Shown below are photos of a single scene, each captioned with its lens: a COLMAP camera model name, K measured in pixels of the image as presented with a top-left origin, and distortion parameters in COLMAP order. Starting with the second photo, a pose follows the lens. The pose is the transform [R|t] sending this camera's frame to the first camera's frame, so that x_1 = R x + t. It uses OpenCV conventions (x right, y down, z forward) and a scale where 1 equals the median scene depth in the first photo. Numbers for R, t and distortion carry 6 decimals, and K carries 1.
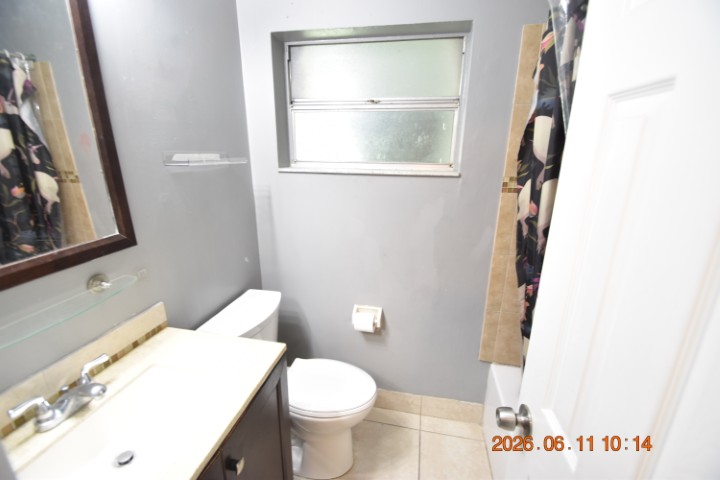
lens RADIAL K [[314.2, 0, 361.6], [0, 314.2, 240.1], [0, 0, 1]] dist [-0.002425, -0.007836]
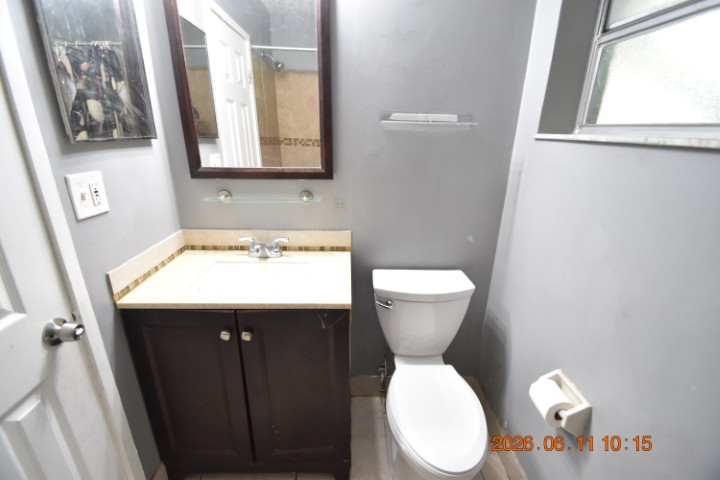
lens RADIAL K [[314.2, 0, 358.9], [0, 314.2, 242.0], [0, 0, 1]] dist [-0.002425, -0.007836]
pose [[0.213022, 0.313285, -0.925459, 0.501029], [-0.277468, 0.927599, 0.250142, -0.080878], [0.936821, 0.203500, 0.284526, 0.579867]]
